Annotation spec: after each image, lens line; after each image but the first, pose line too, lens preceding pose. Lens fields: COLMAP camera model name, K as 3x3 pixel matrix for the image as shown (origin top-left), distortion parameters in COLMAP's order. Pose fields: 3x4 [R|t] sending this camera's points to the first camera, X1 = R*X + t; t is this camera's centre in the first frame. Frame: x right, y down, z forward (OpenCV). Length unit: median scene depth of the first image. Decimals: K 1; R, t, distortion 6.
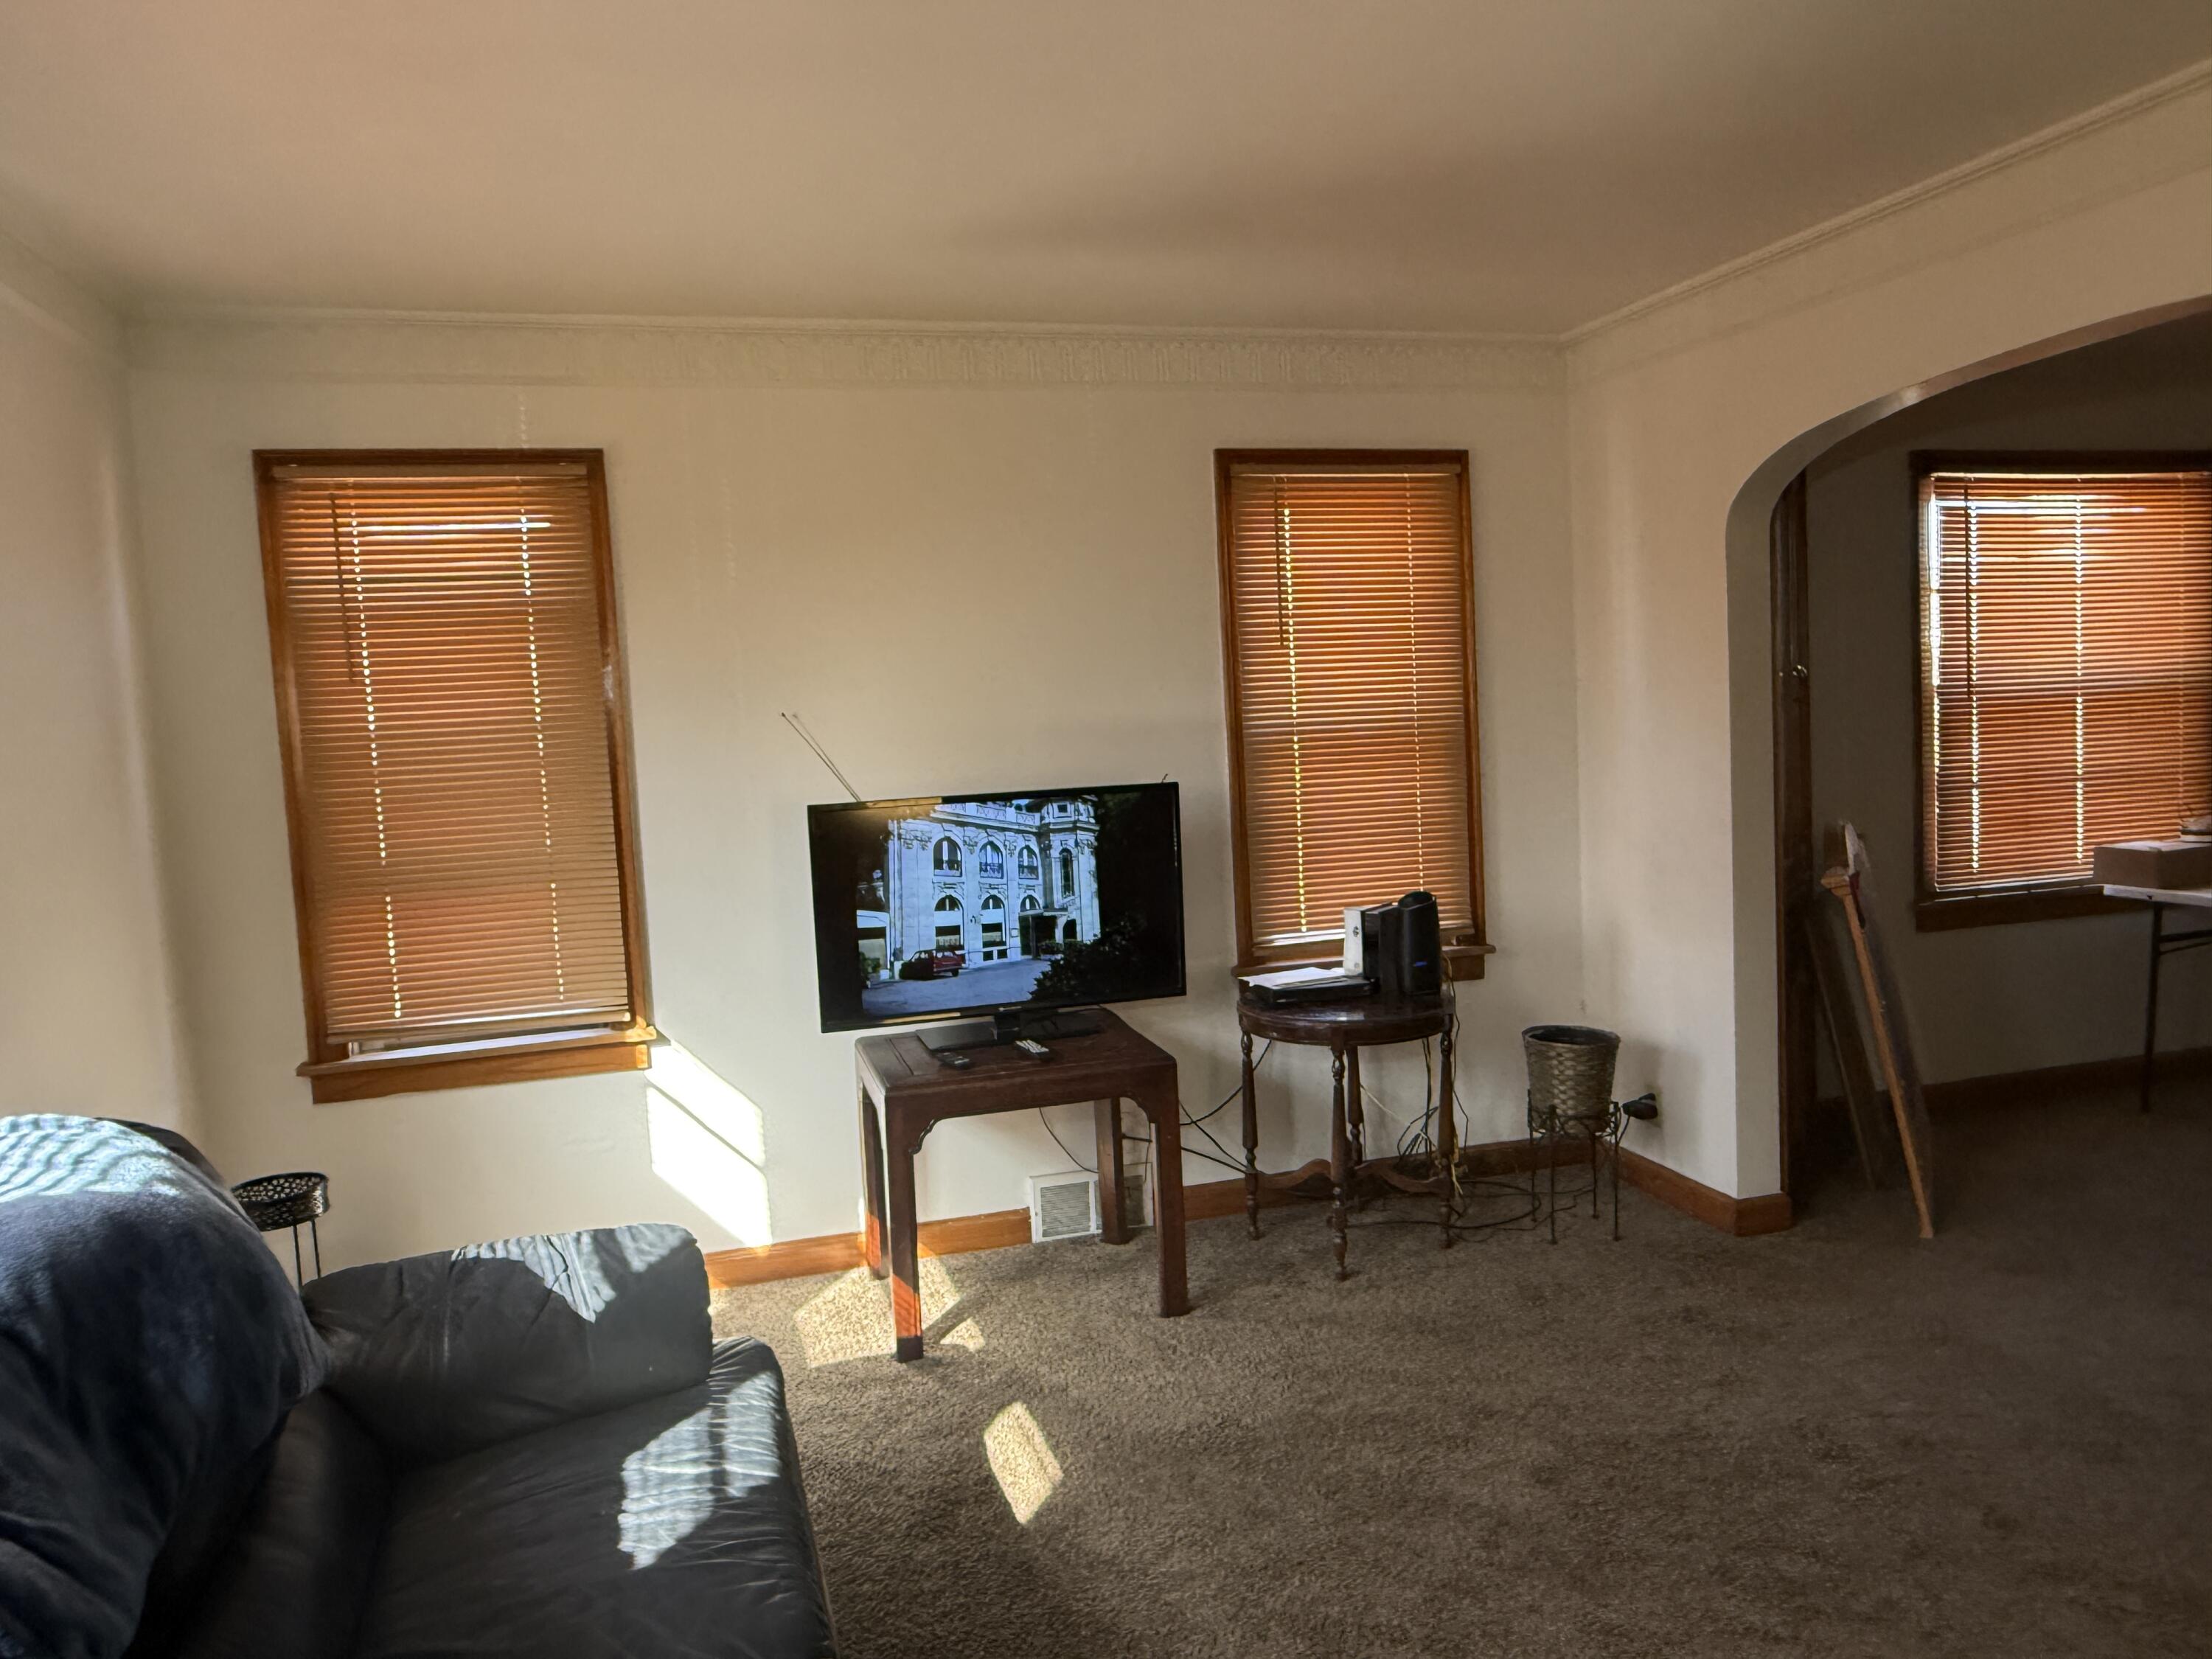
lens RADIAL K [[1562.5, 0, 1106.0], [0, 1562.5, 829.5], [0, 0, 1]] dist [-0.002285, -0.000924]
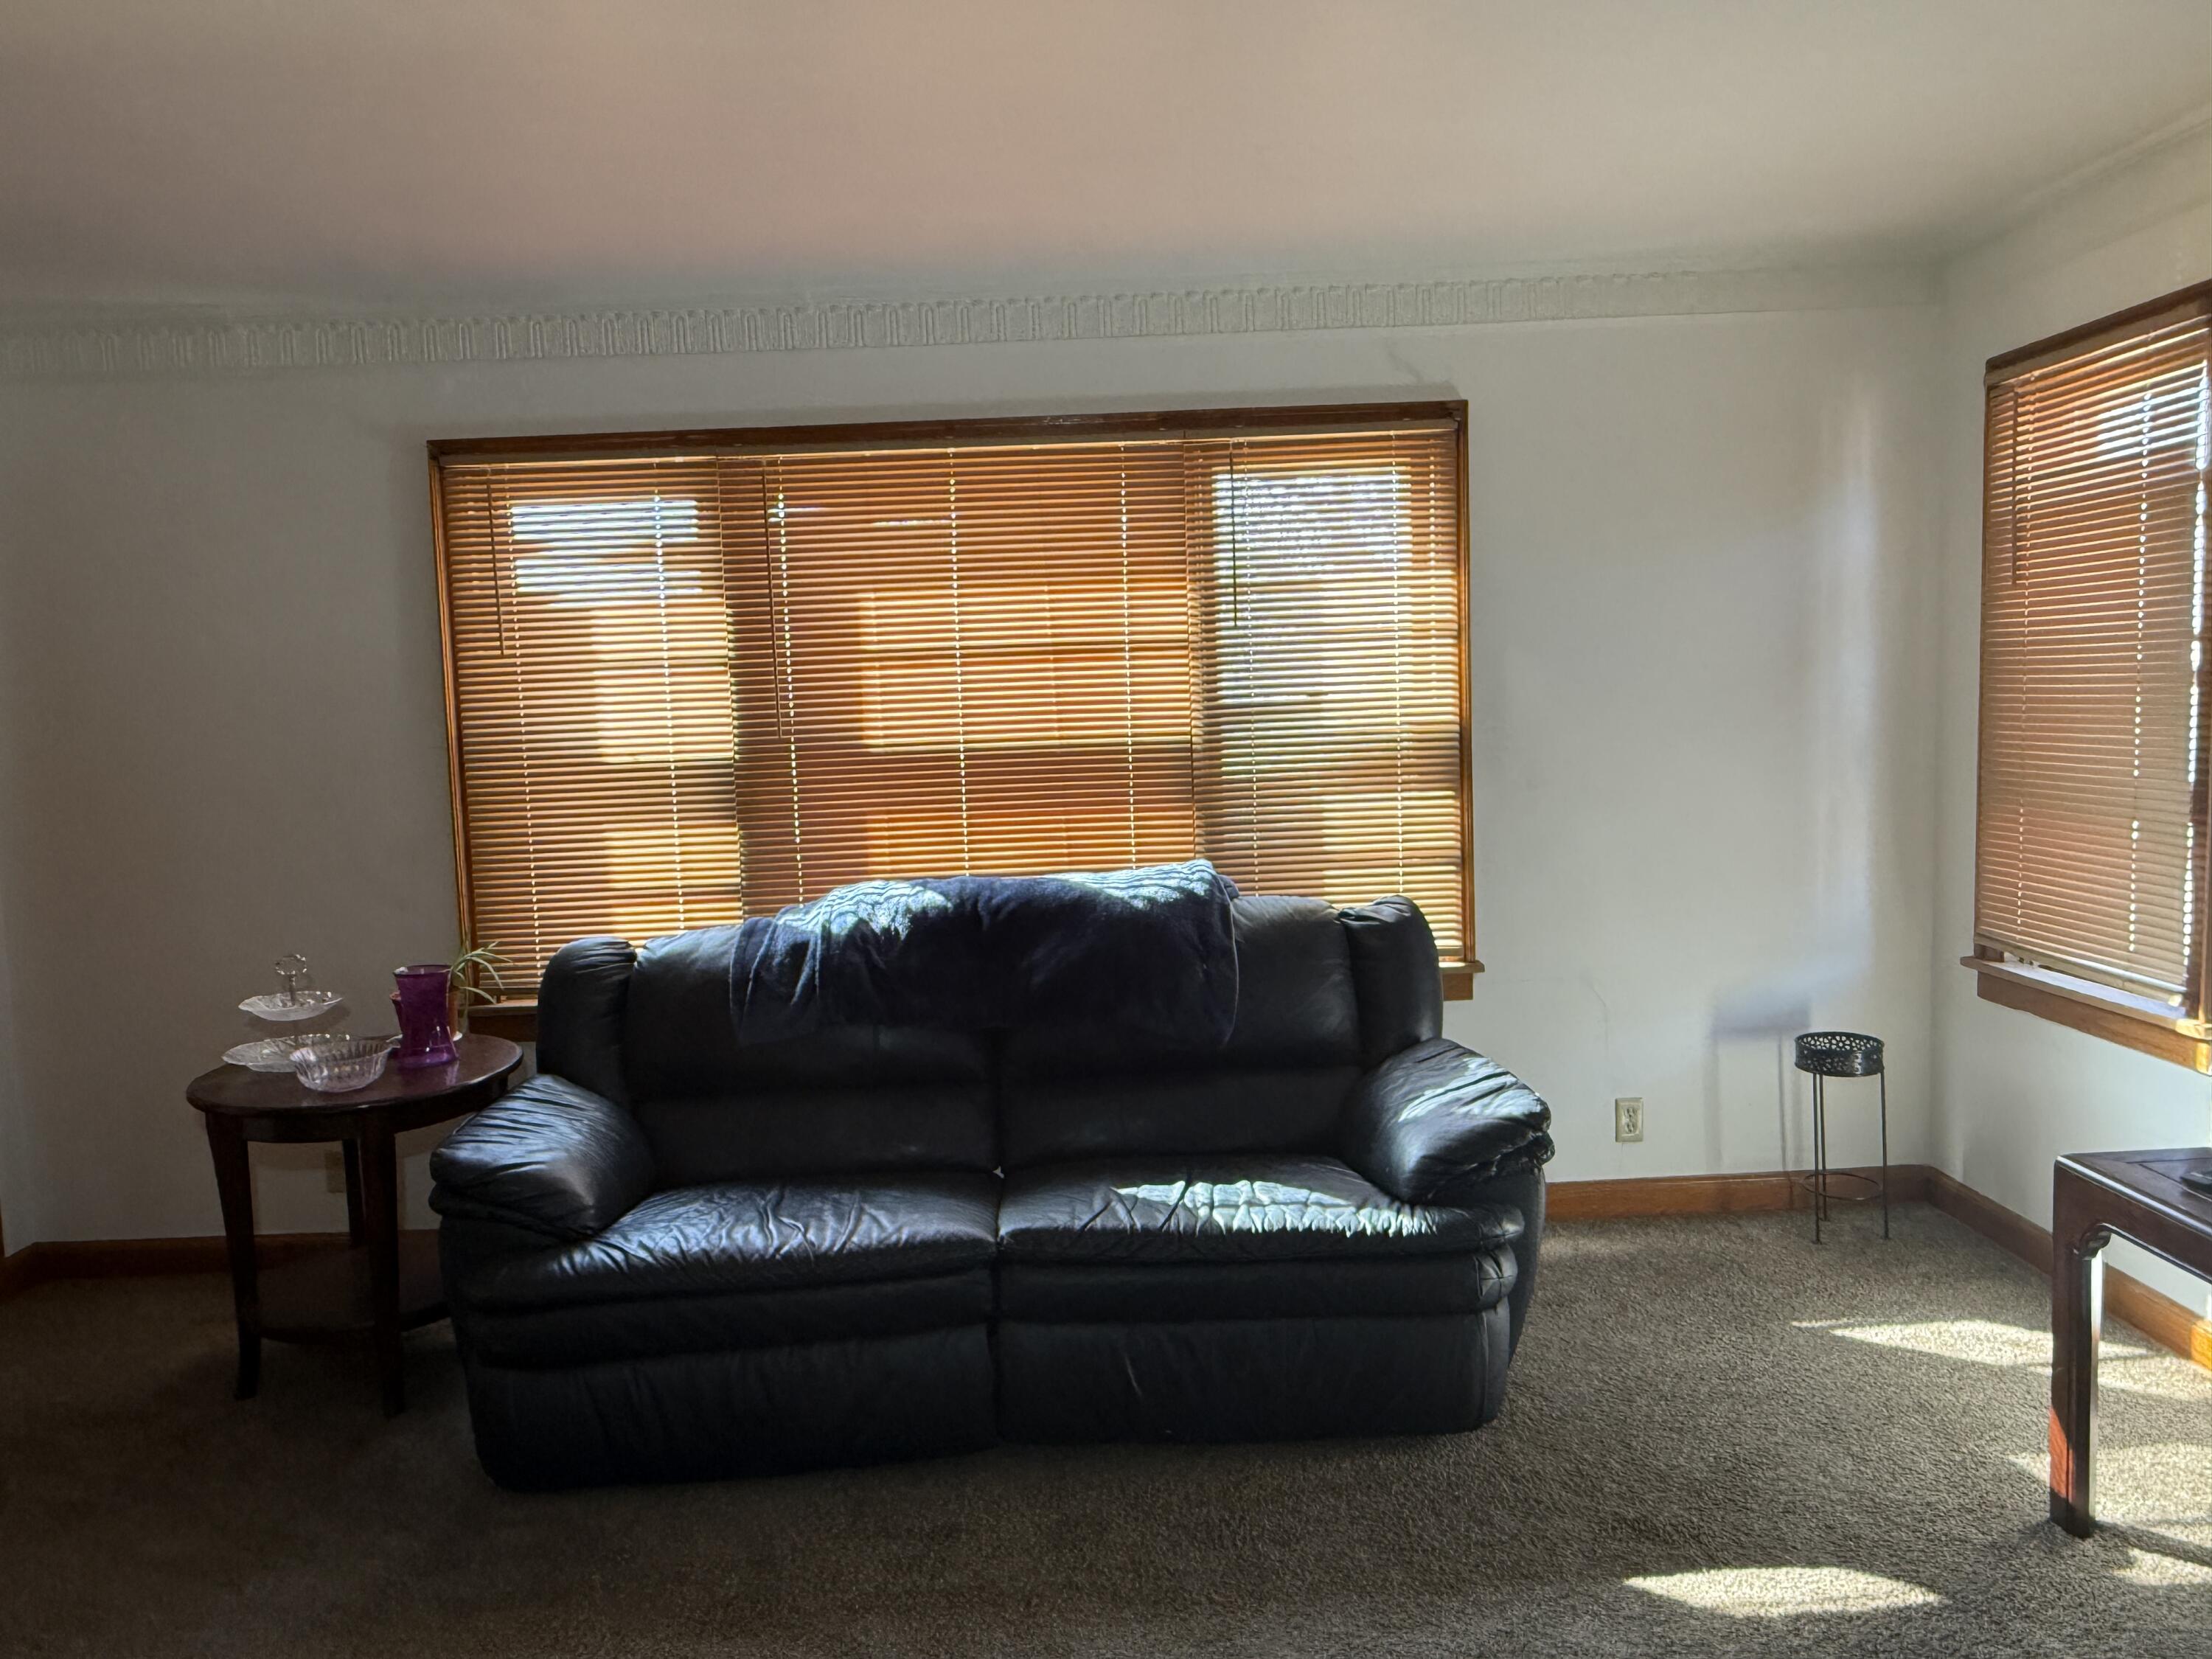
lens RADIAL K [[1562.5, 0, 1106.0], [0, 1562.5, 829.5], [0, 0, 1]] dist [-0.002285, -0.000924]
pose [[-0.278999, 0.145955, -0.949135, 0.696567], [-0.020838, 0.987229, 0.157939, -0.096470], [0.960065, 0.063843, -0.272395, 0.802383]]
